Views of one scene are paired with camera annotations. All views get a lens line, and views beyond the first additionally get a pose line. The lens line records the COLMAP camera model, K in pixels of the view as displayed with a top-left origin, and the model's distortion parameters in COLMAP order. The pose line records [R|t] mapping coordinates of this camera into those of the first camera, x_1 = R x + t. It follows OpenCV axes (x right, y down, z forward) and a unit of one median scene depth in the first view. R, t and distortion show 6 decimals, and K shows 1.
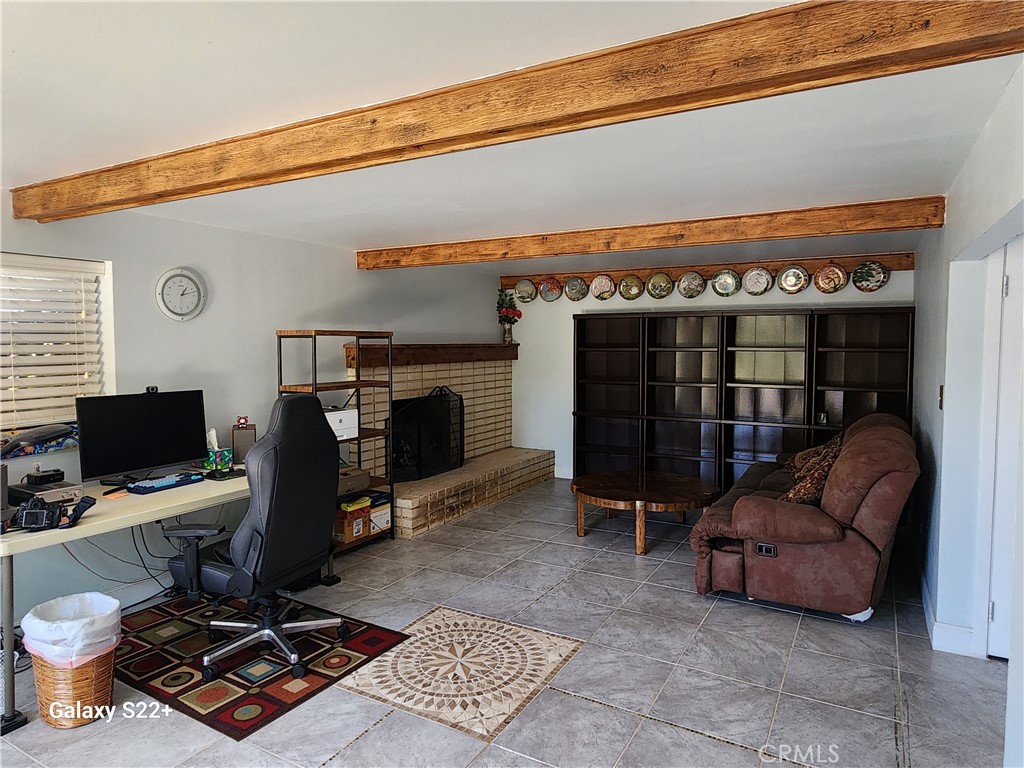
lens RADIAL K [[640.3, 0, 517.2], [0, 640.3, 382.8], [0, 0, 1]] dist [-0.001070, -0.000563]
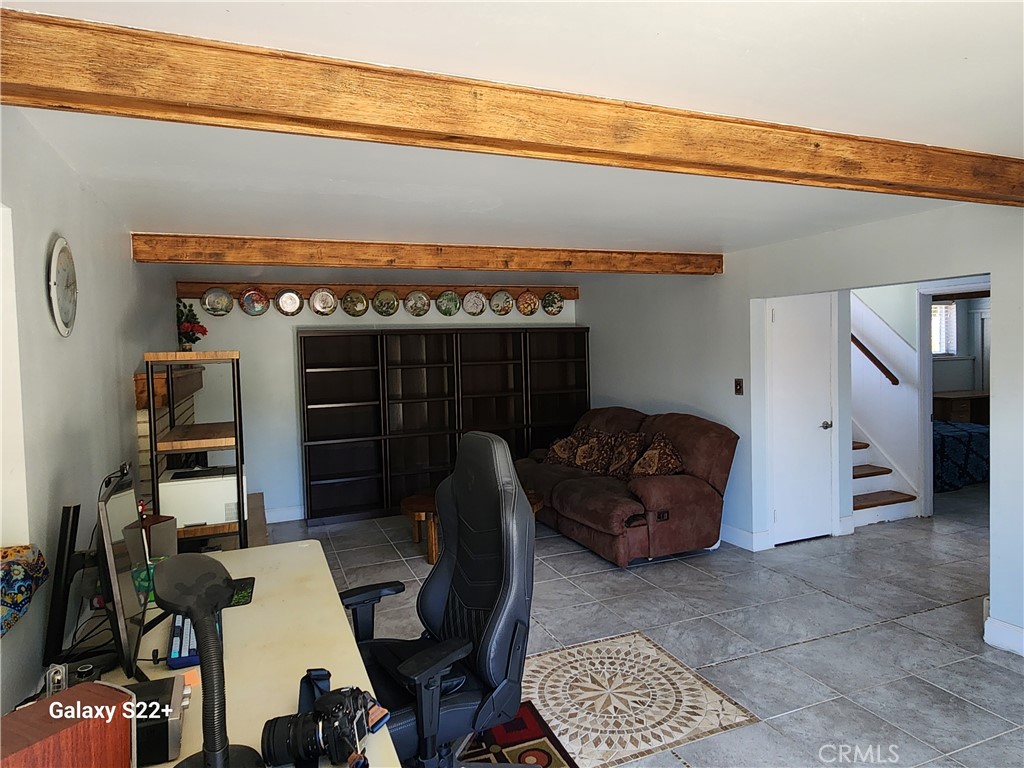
lens RADIAL K [[640.3, 0, 506.5], [0, 640.3, 380.9], [0, 0, 1]] dist [-0.001070, -0.000563]
pose [[0.617748, -0.052765, 0.784604, -0.518647], [0.078874, 0.996872, 0.004939, -0.024993], [-0.782410, 0.058834, 0.619978, 0.287309]]
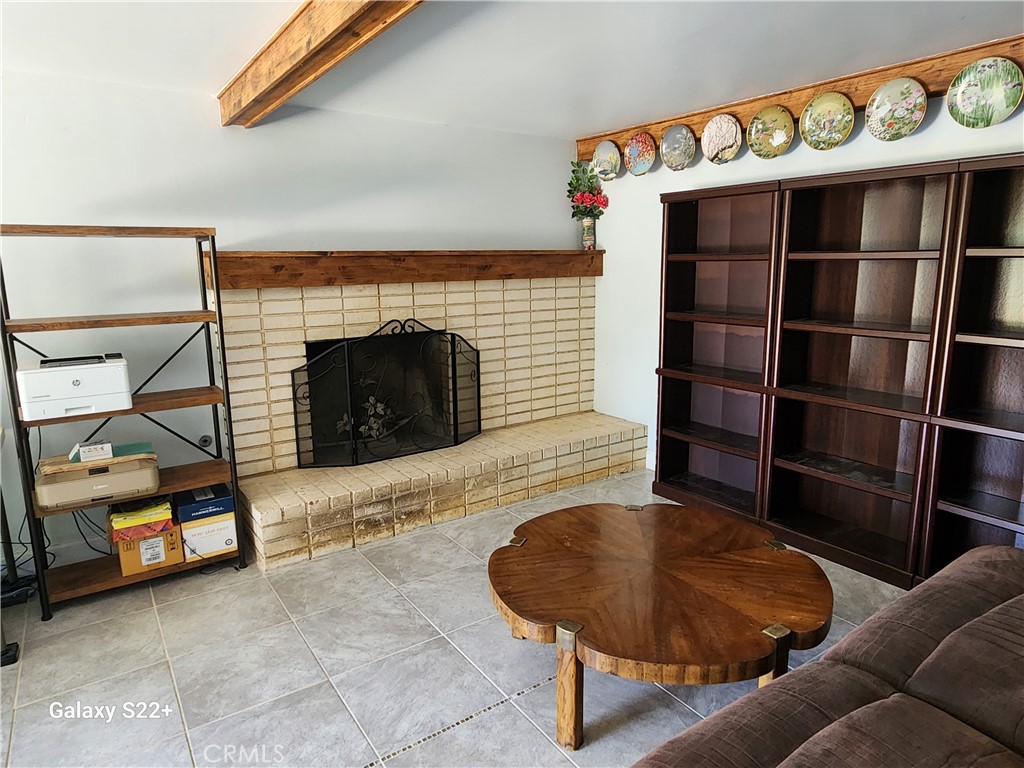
lens RADIAL K [[640.3, 0, 507.5], [0, 640.3, 376.9], [0, 0, 1]] dist [-0.001070, -0.000563]
pose [[0.896021, 0.072016, -0.438133, 0.267219], [-0.017495, 0.991719, 0.127229, -0.021861], [0.443668, -0.106335, 0.889861, 0.520607]]
